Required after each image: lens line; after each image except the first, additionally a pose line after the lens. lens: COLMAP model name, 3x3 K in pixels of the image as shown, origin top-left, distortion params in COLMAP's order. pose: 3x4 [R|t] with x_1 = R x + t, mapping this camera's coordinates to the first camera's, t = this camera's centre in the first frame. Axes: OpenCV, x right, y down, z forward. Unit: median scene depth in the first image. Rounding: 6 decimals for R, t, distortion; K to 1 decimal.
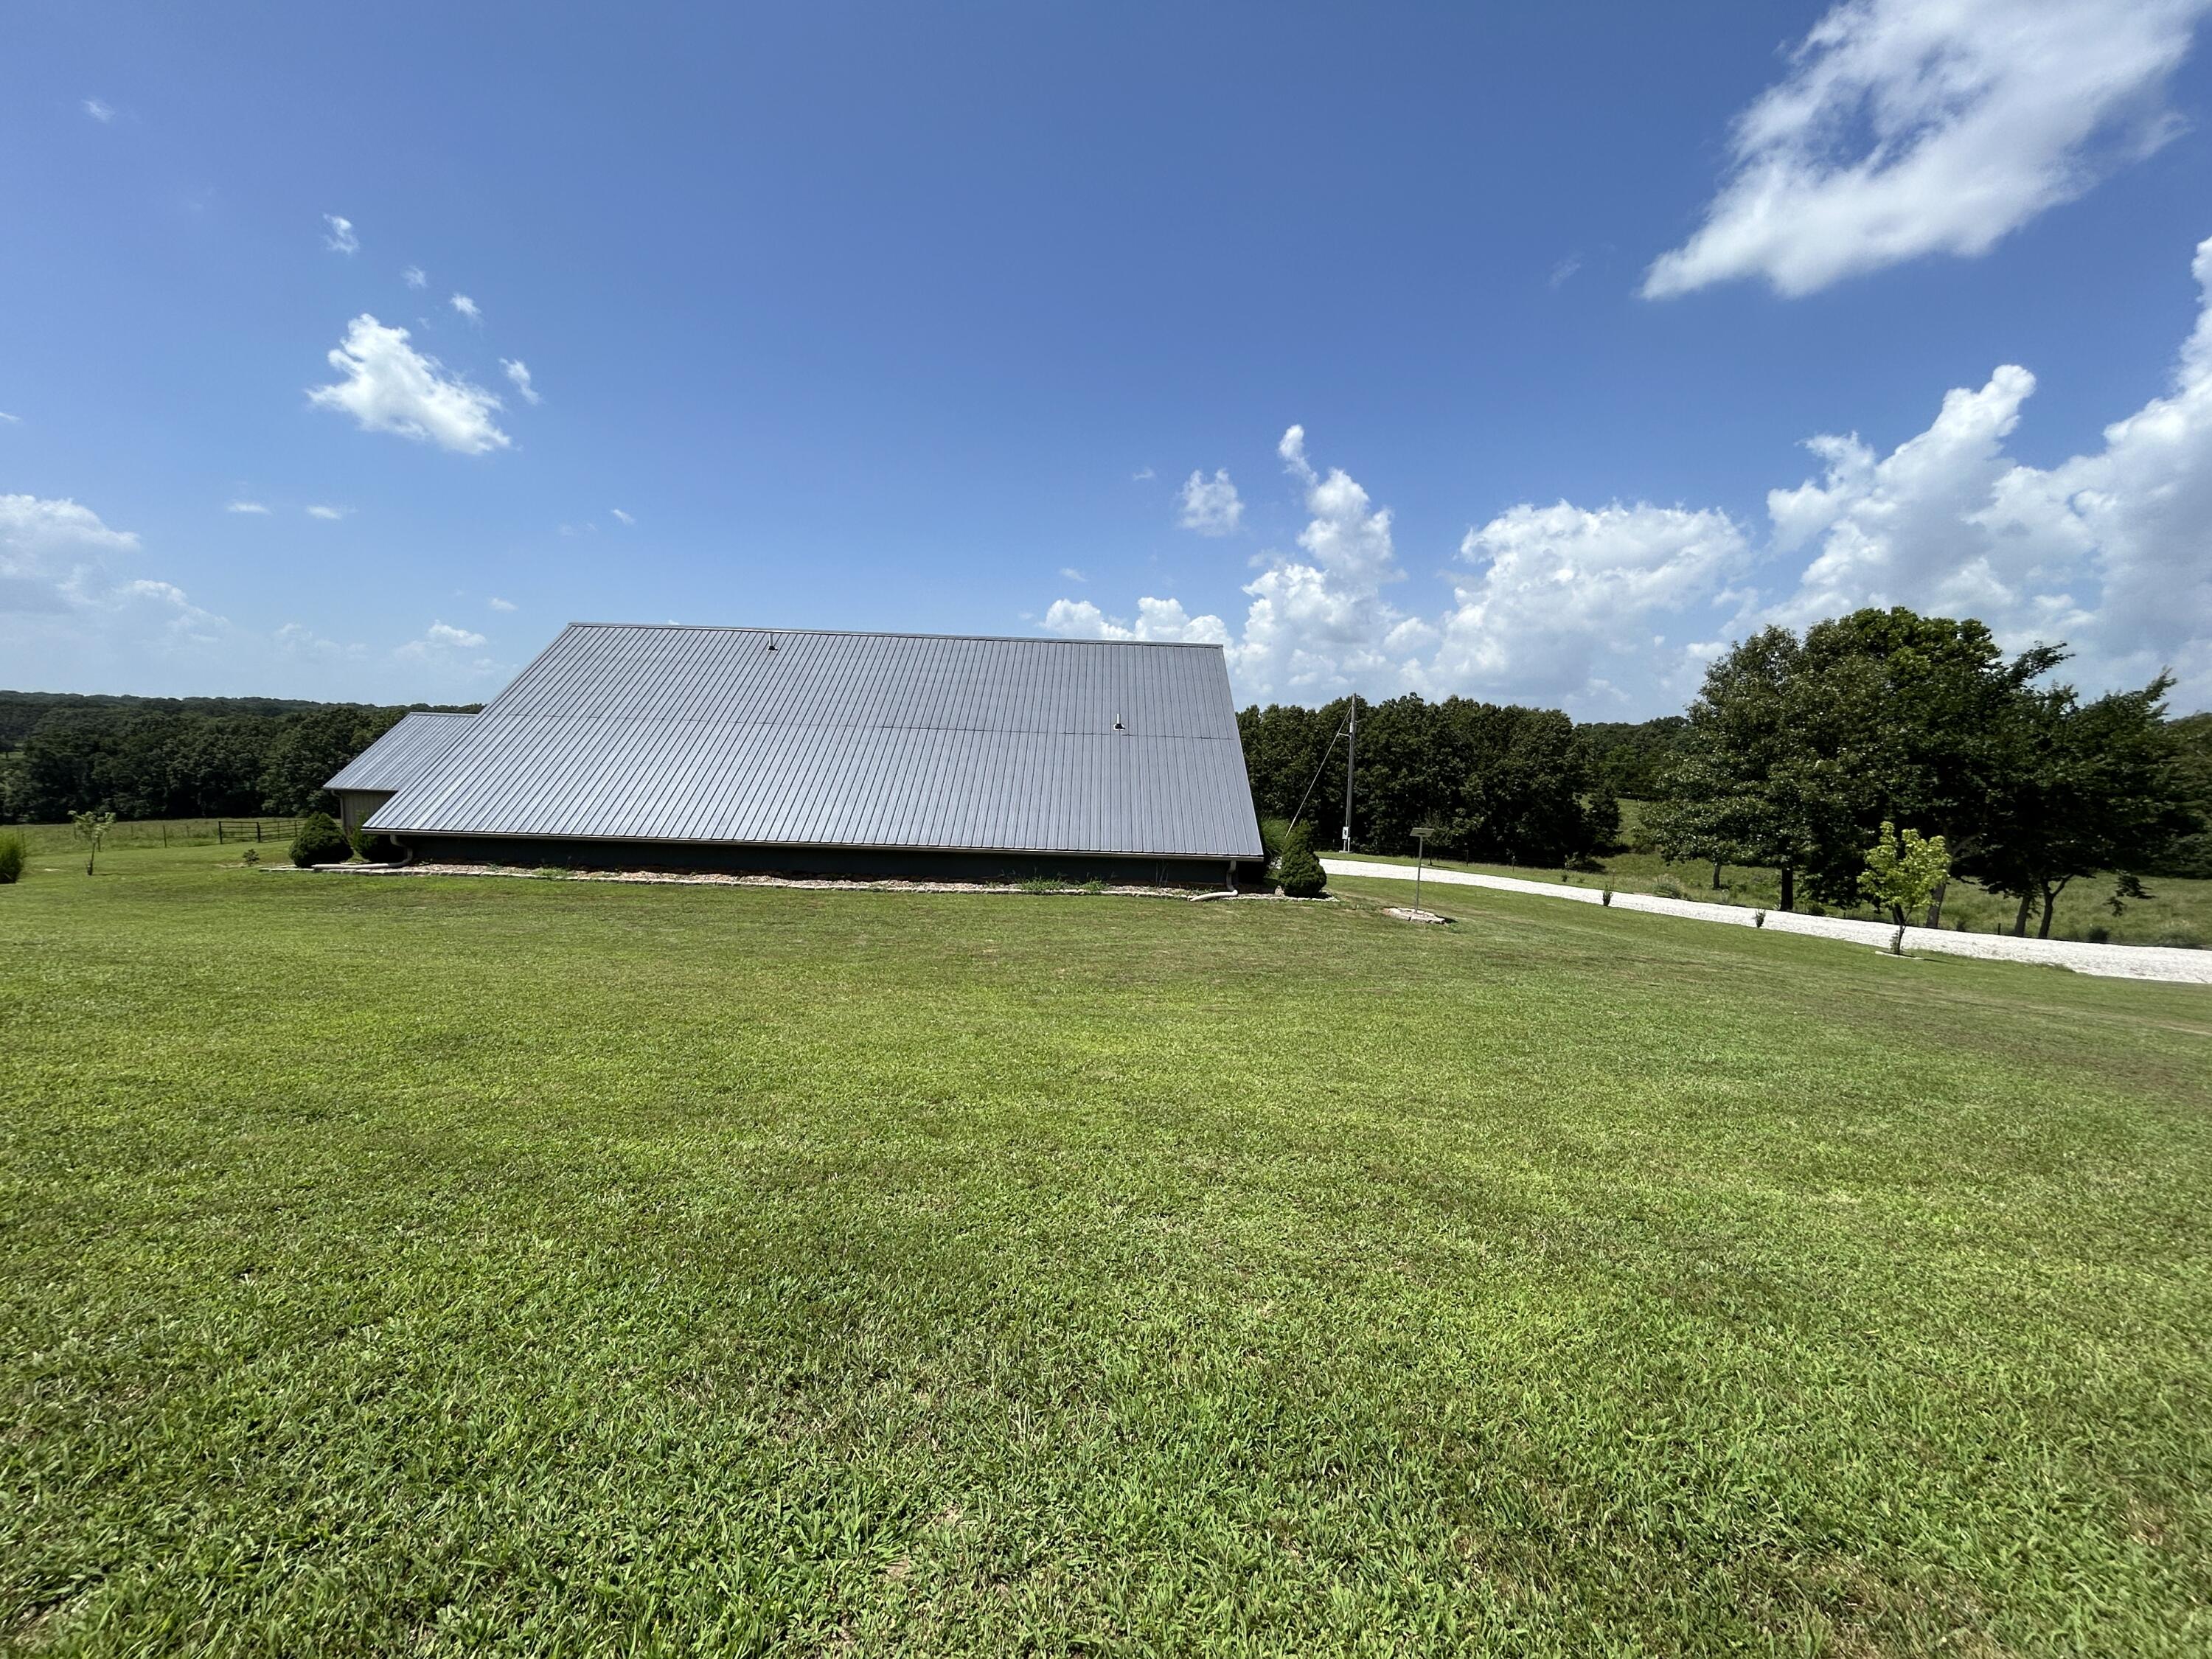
lens RADIAL K [[884.8, 0, 1106.2], [0, 884.8, 833.6], [0, 0, 1]] dist [0.001824, 0.000567]
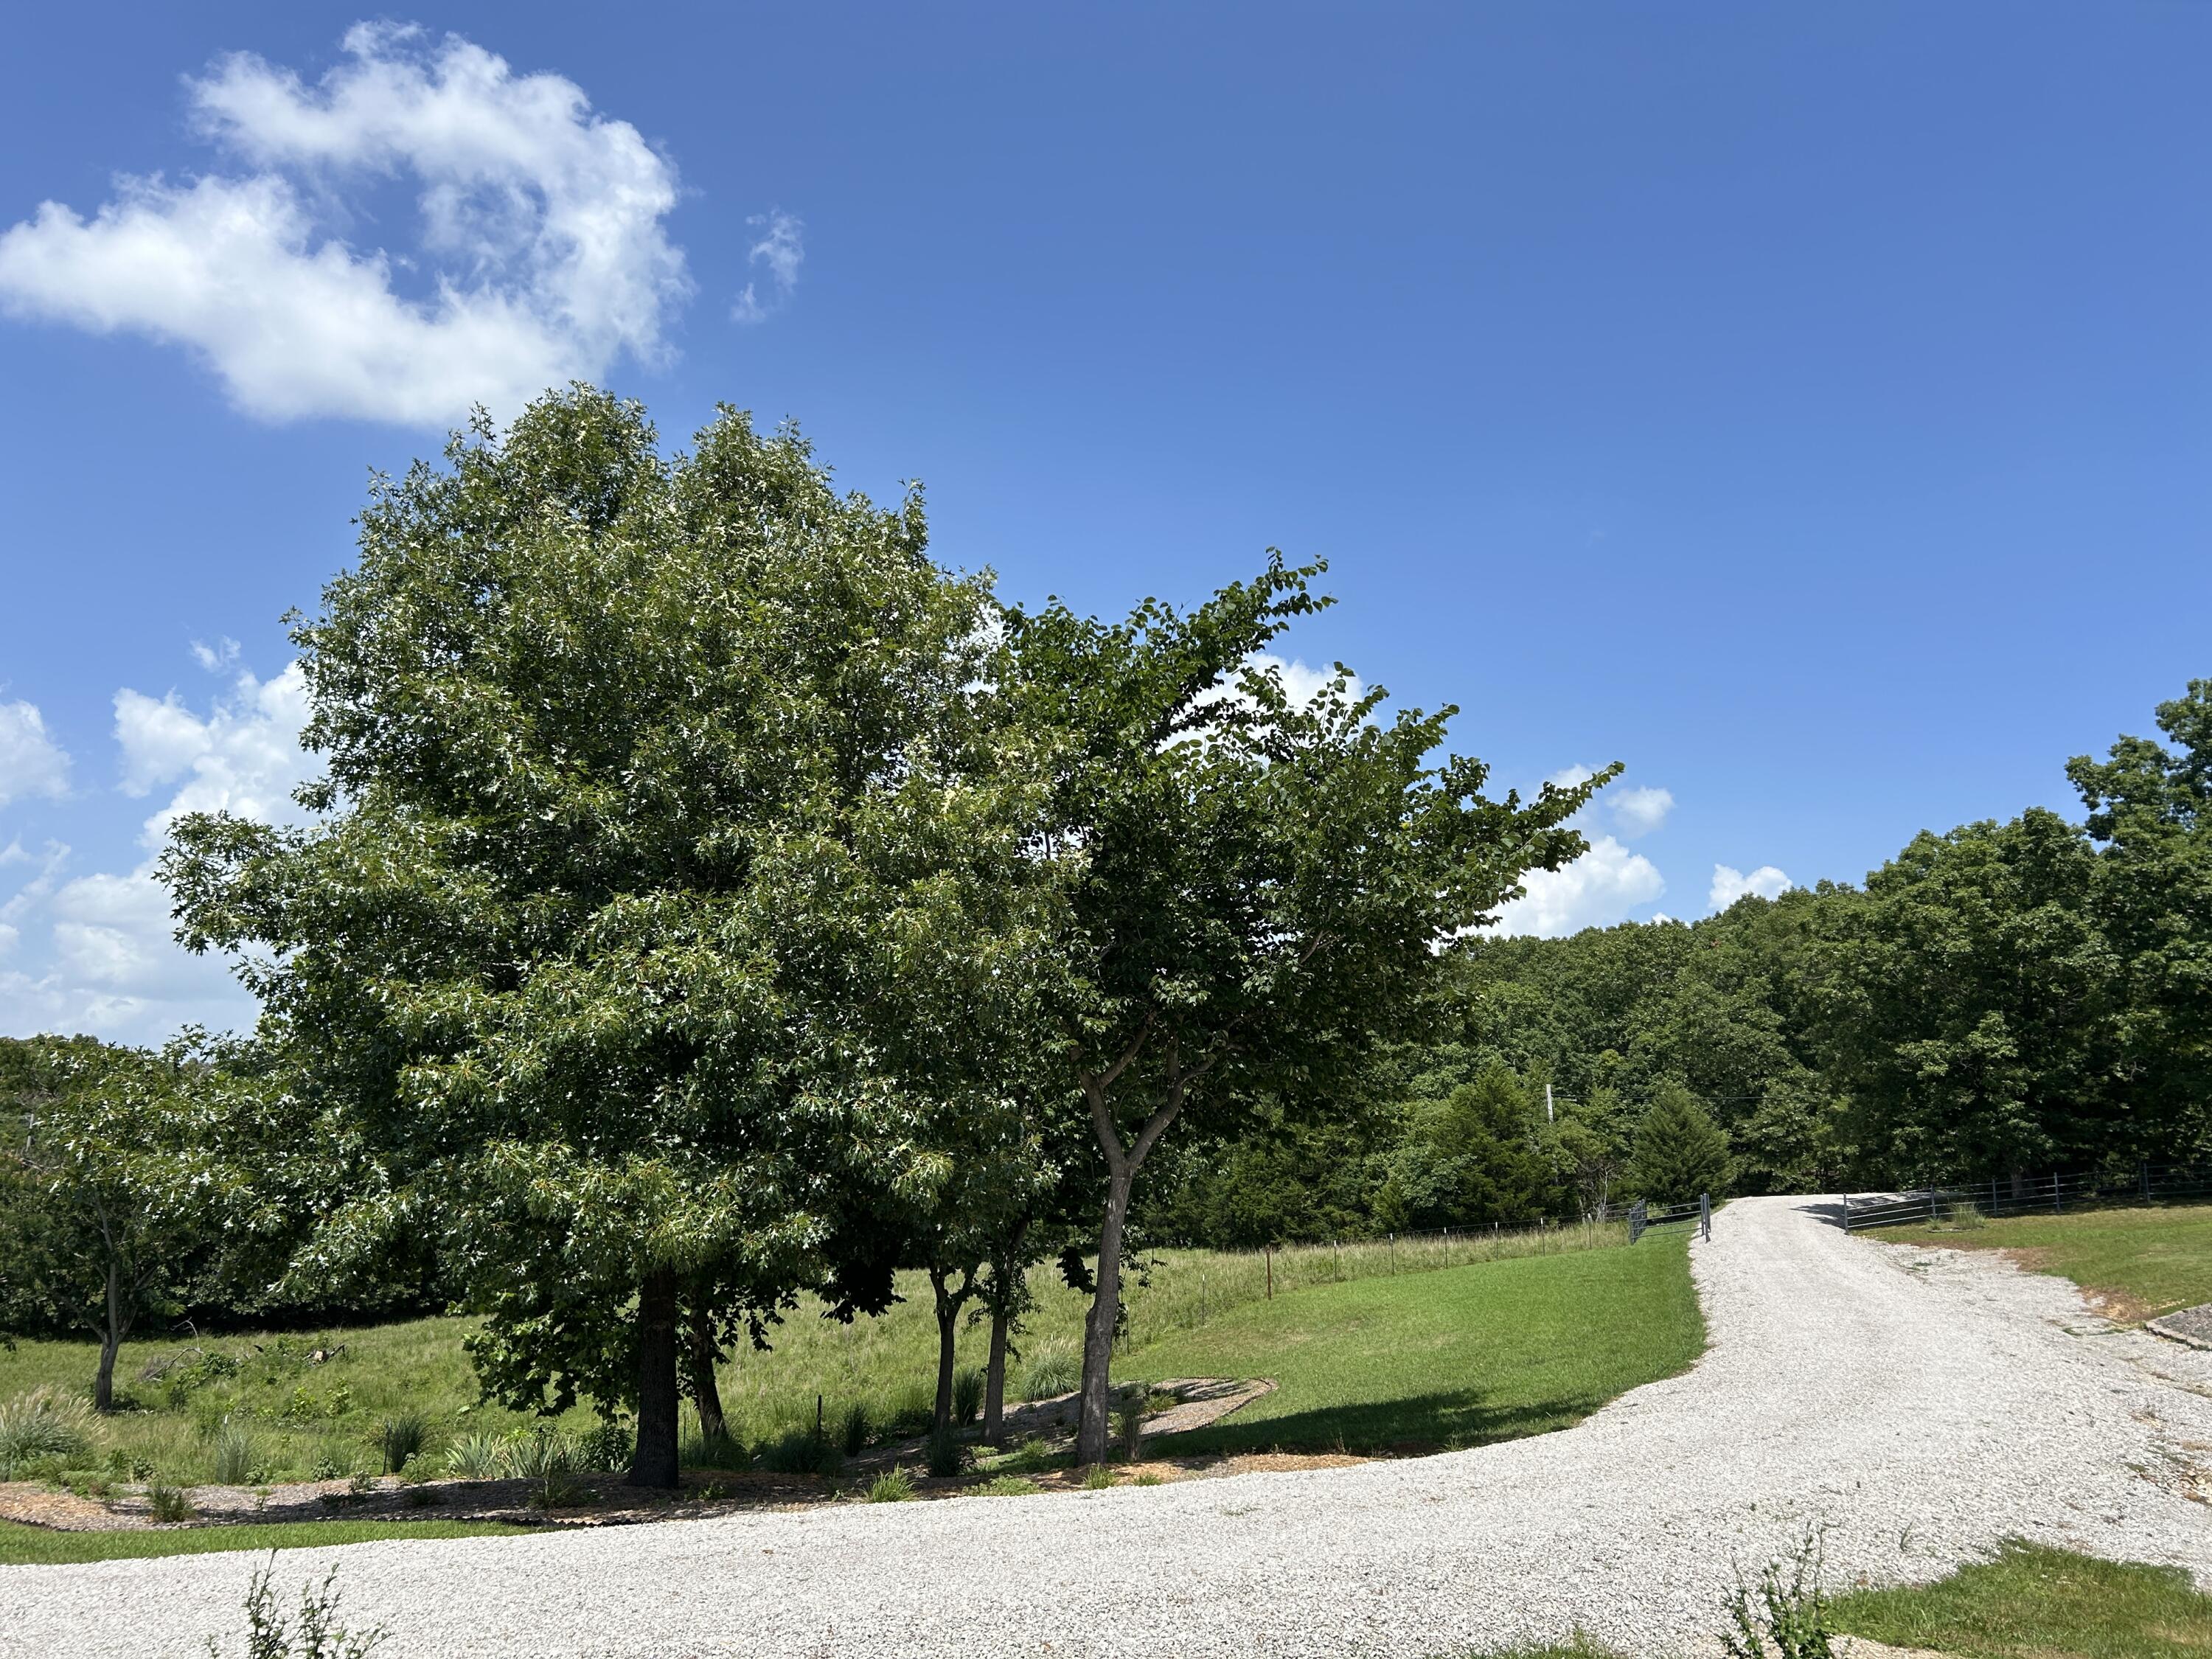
lens RADIAL K [[1634.5, 0, 1104.3], [0, 1634.5, 830.9], [0, 0, 1]] dist [0.048376, -0.057647]
pose [[0.359615, 0.169543, 0.917569, 0.403373], [0.086703, 0.973028, -0.213771, 0.024507], [-0.929064, 0.156432, 0.335216, 0.780443]]
